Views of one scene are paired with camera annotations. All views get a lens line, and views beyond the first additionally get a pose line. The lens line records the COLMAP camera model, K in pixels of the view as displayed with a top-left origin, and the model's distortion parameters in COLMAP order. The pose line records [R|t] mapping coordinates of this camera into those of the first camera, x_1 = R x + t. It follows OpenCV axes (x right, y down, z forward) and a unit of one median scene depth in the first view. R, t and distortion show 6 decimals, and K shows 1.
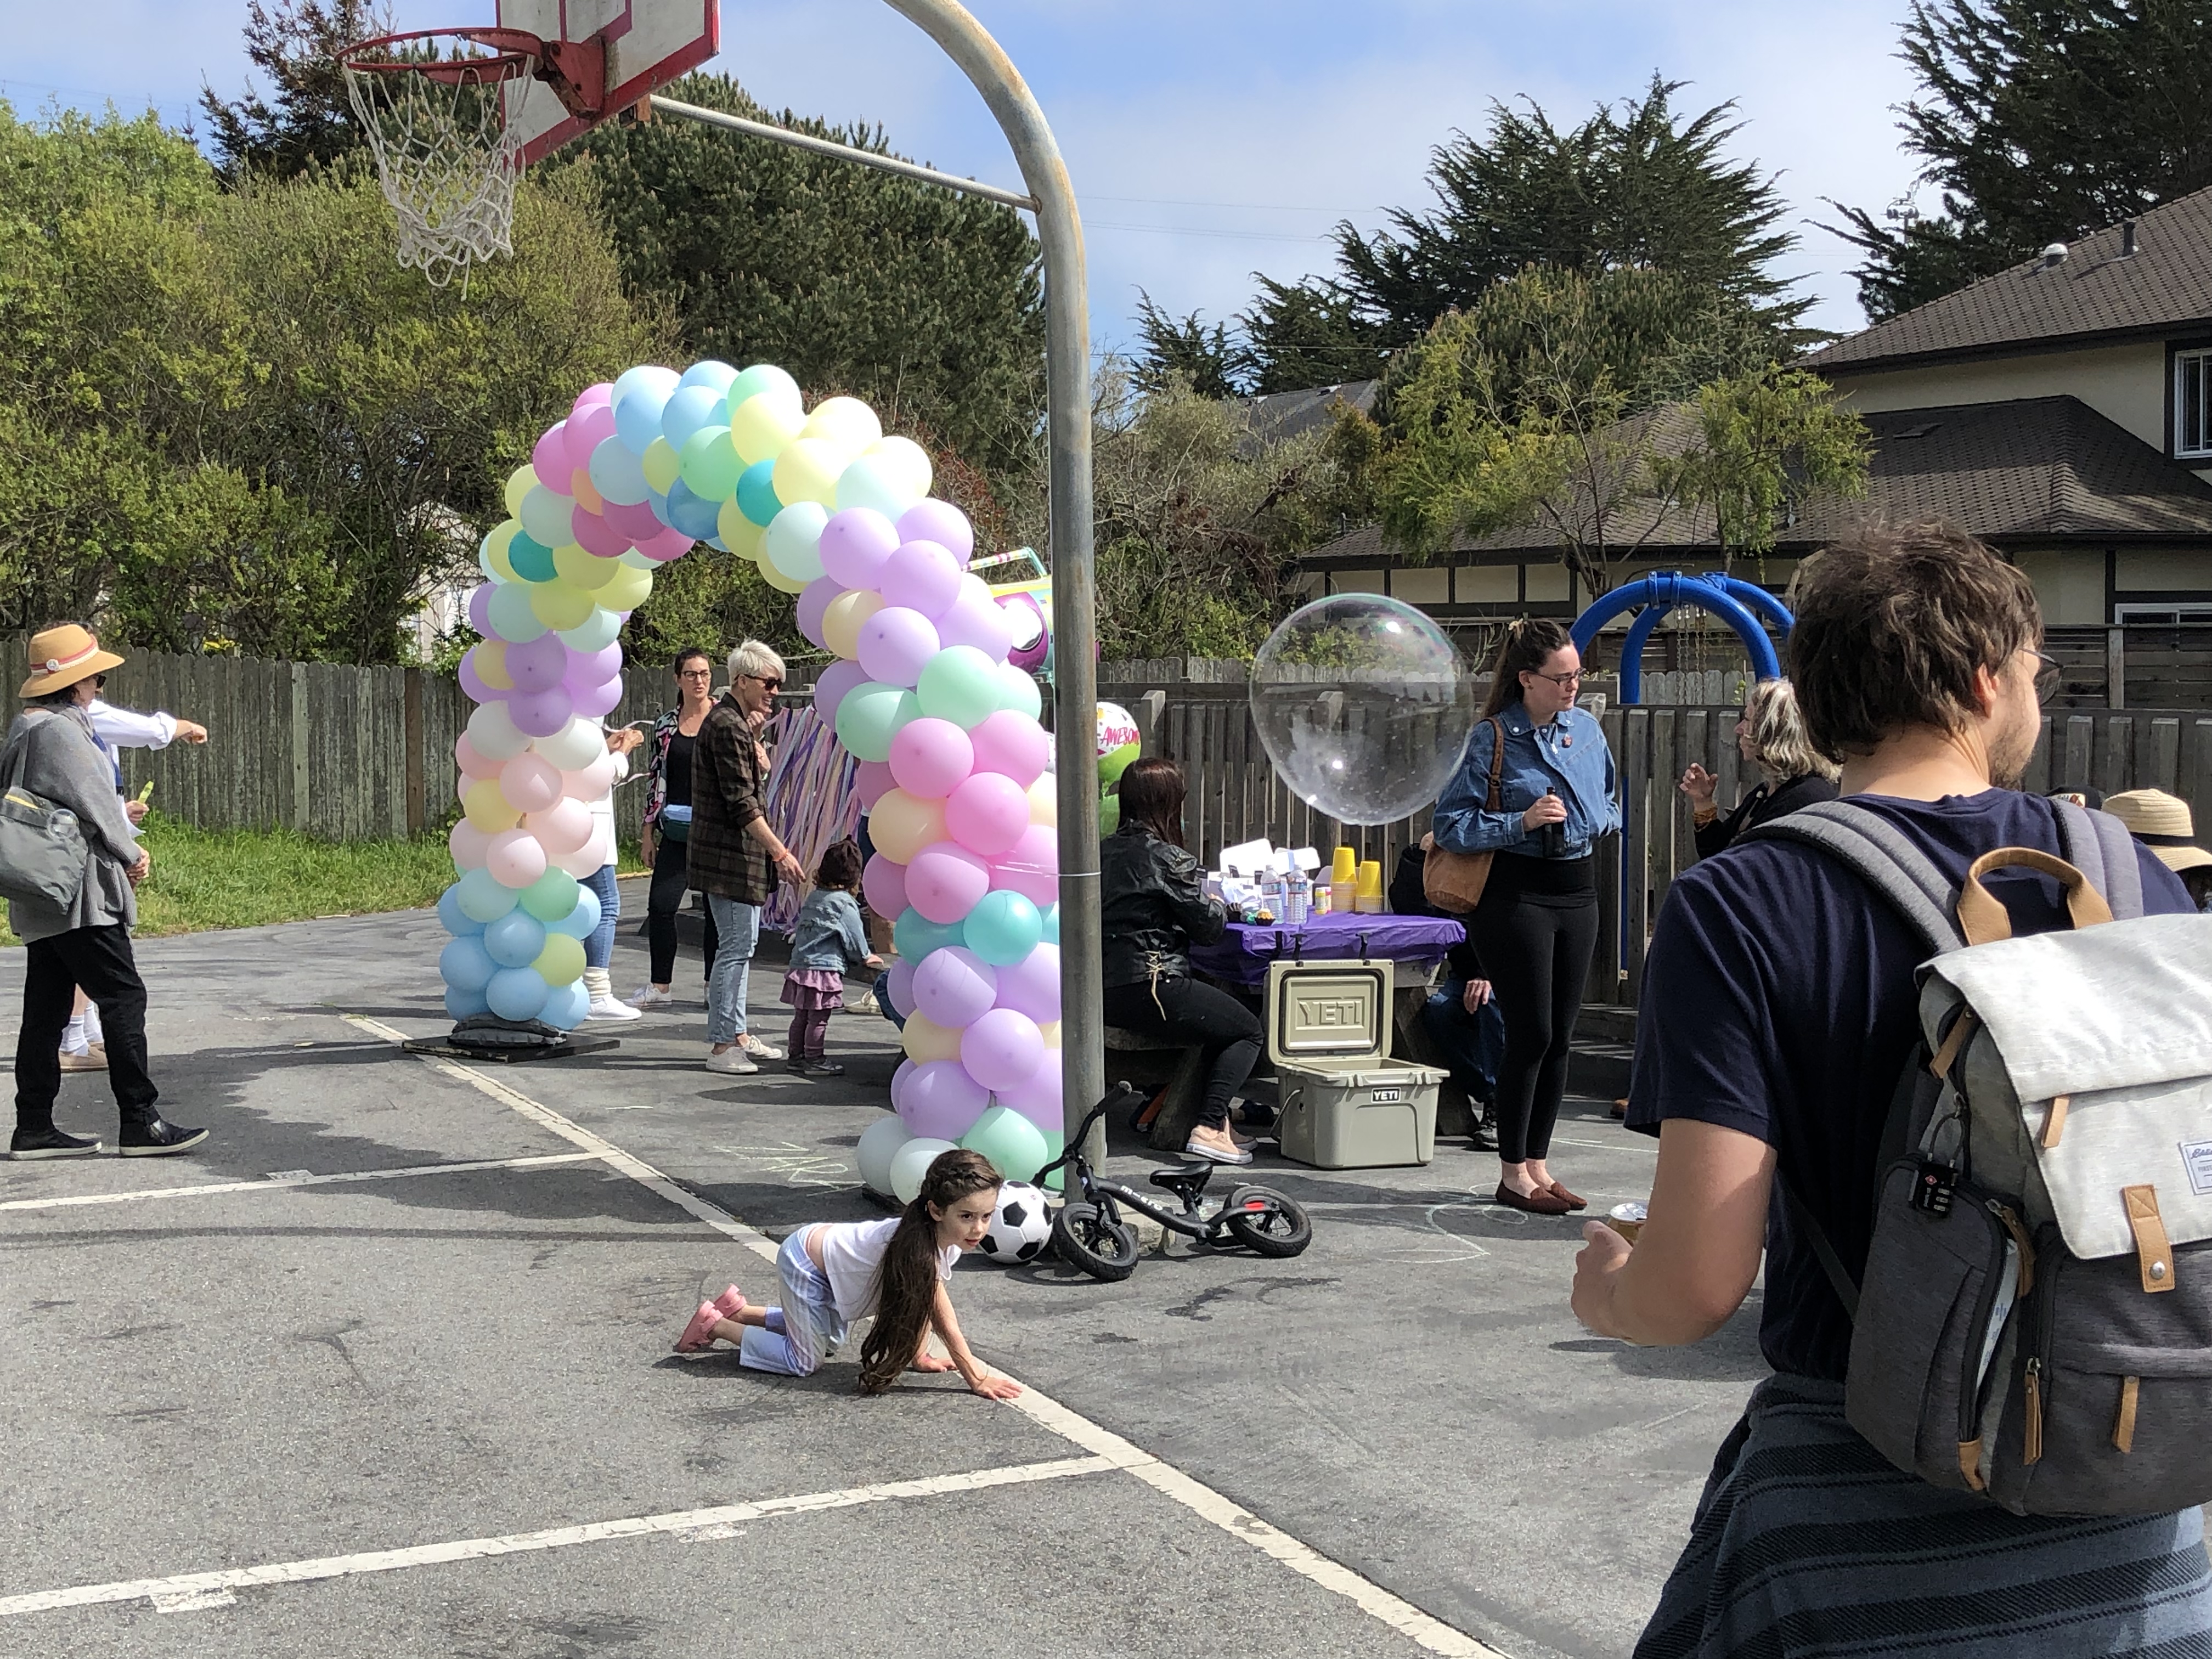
lens RADIAL K [[2864.7, 0, 1106.0], [0, 2864.7, 829.5], [0, 0, 1]] dist [0.089332, -0.108316]
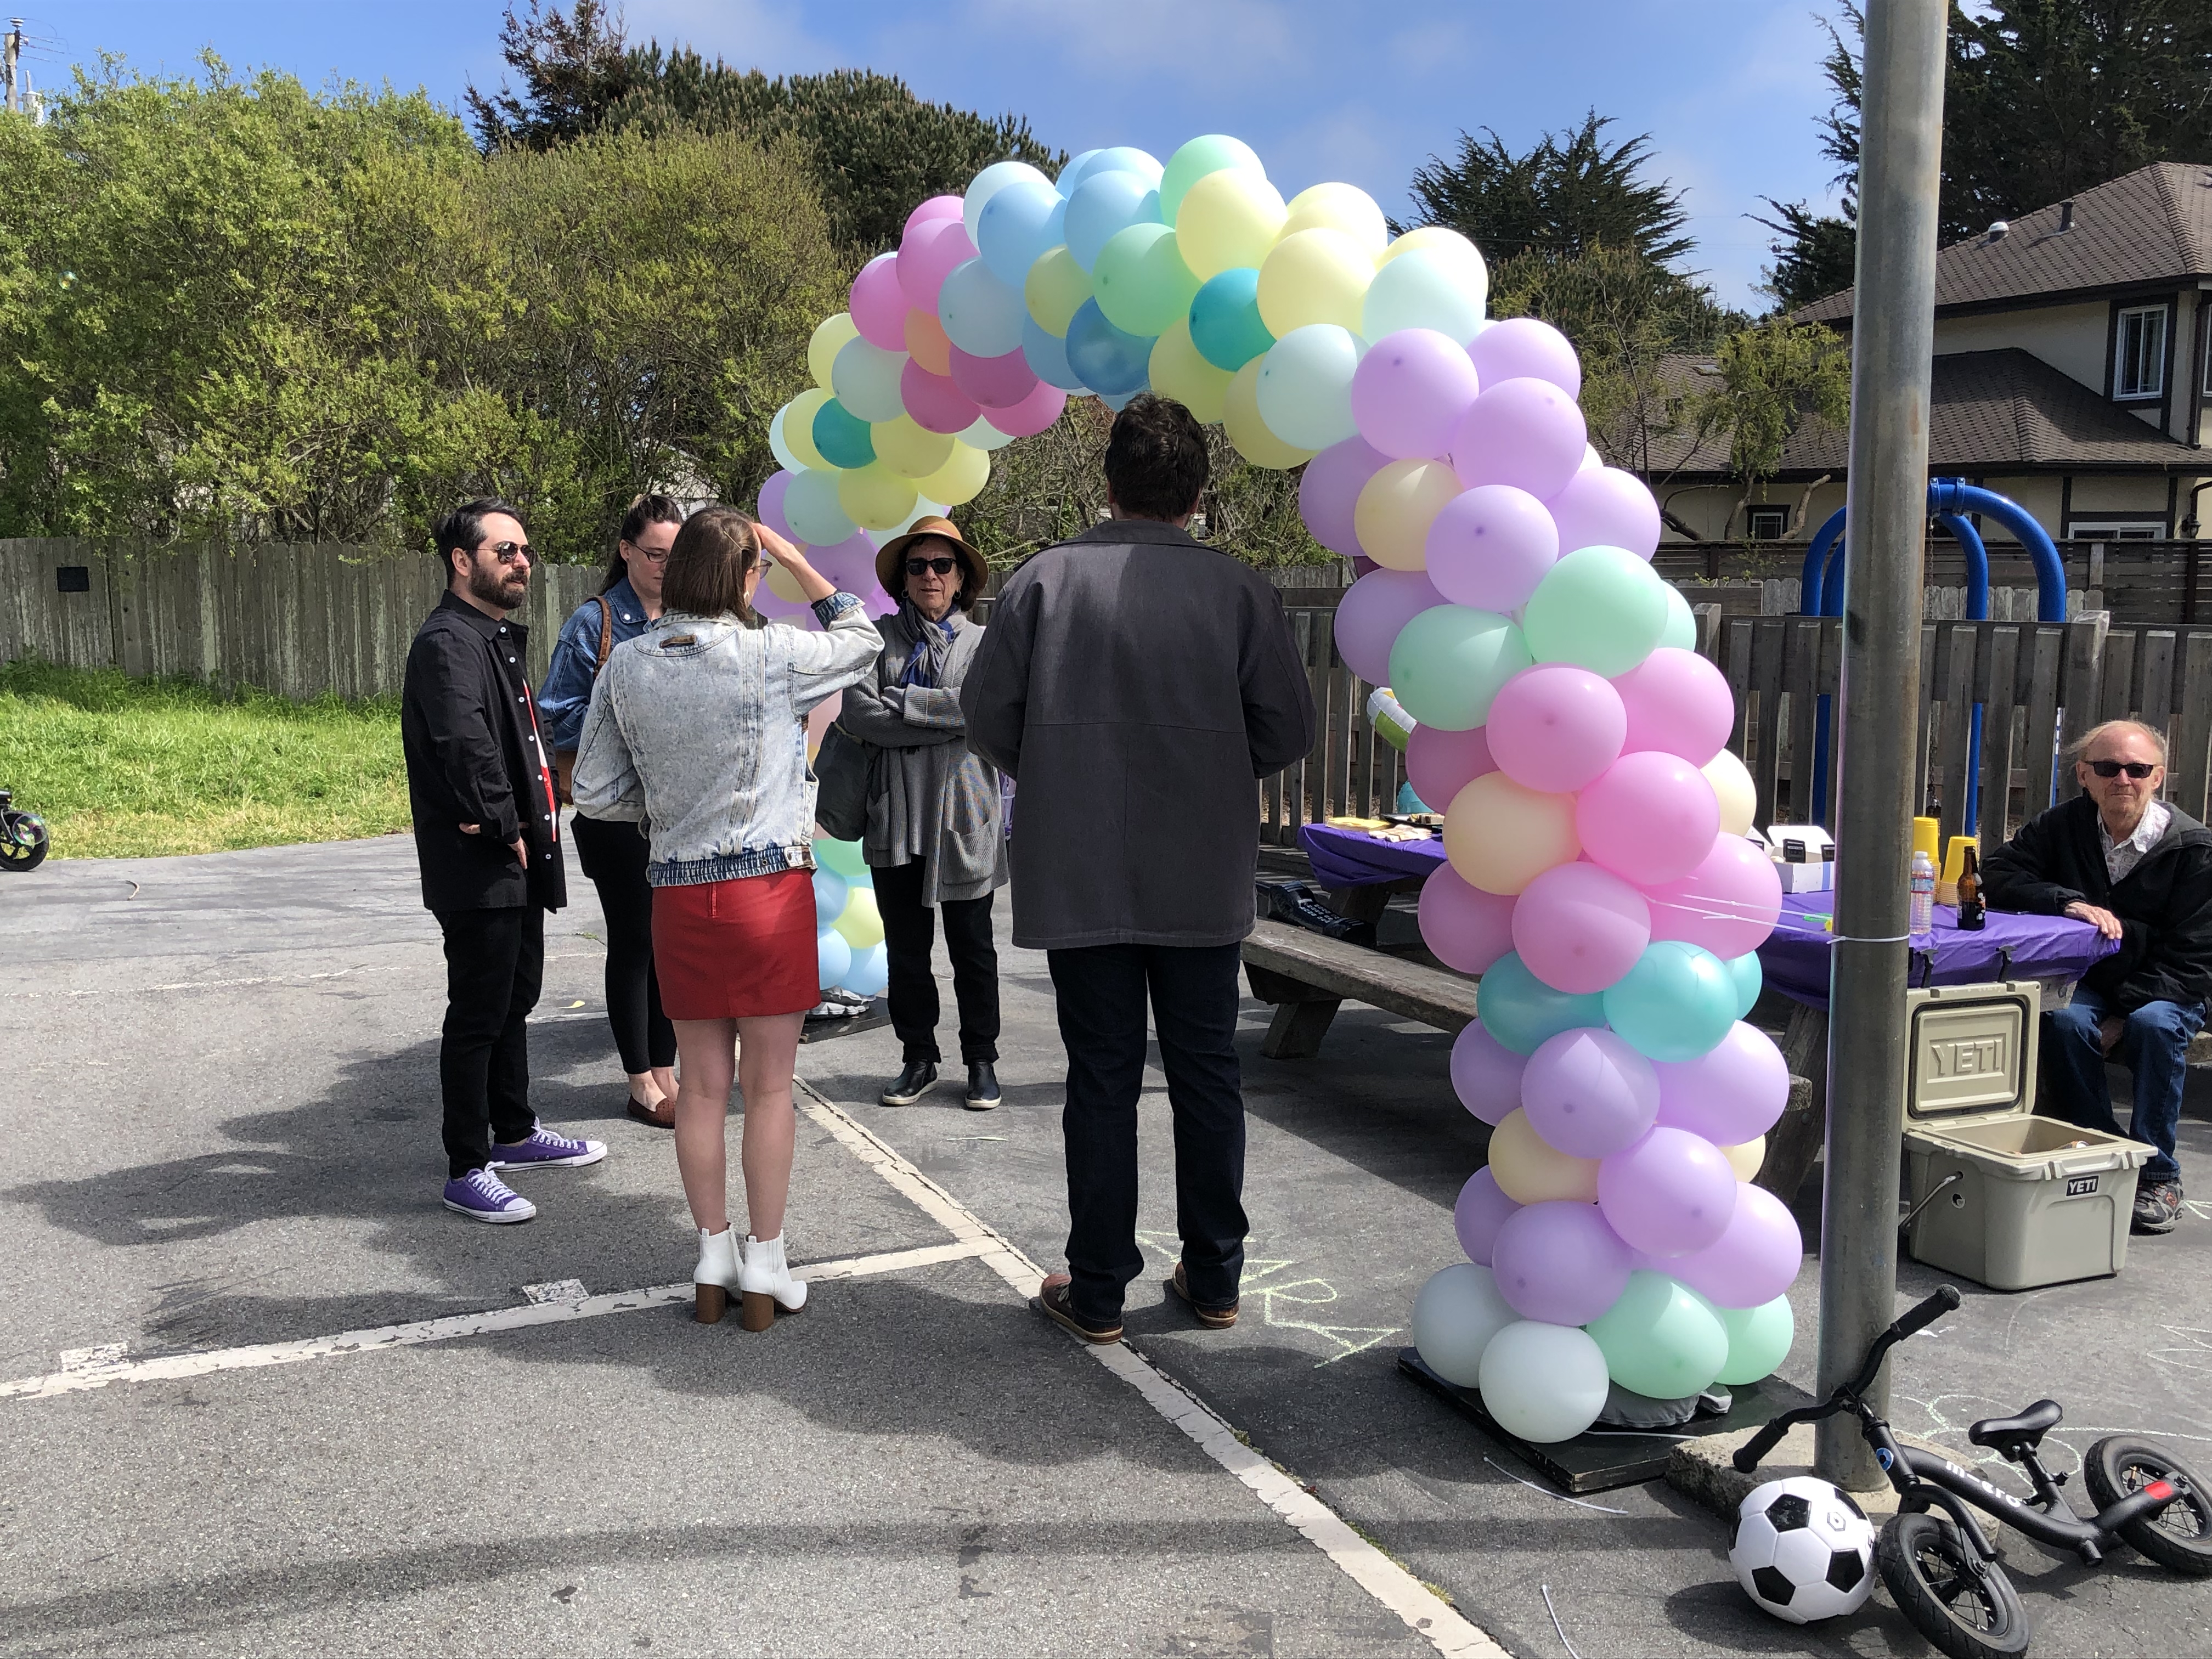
lens RADIAL K [[1984.8, 0, 1106.0], [0, 1984.8, 829.5], [0, 0, 1]] dist [0.041971, -0.002812]
pose [[0.999967, 0.007846, -0.002051, -0.043352], [-0.007672, 0.997216, 0.074168, -0.009290], [0.002627, -0.074150, 0.997244, 0.153141]]
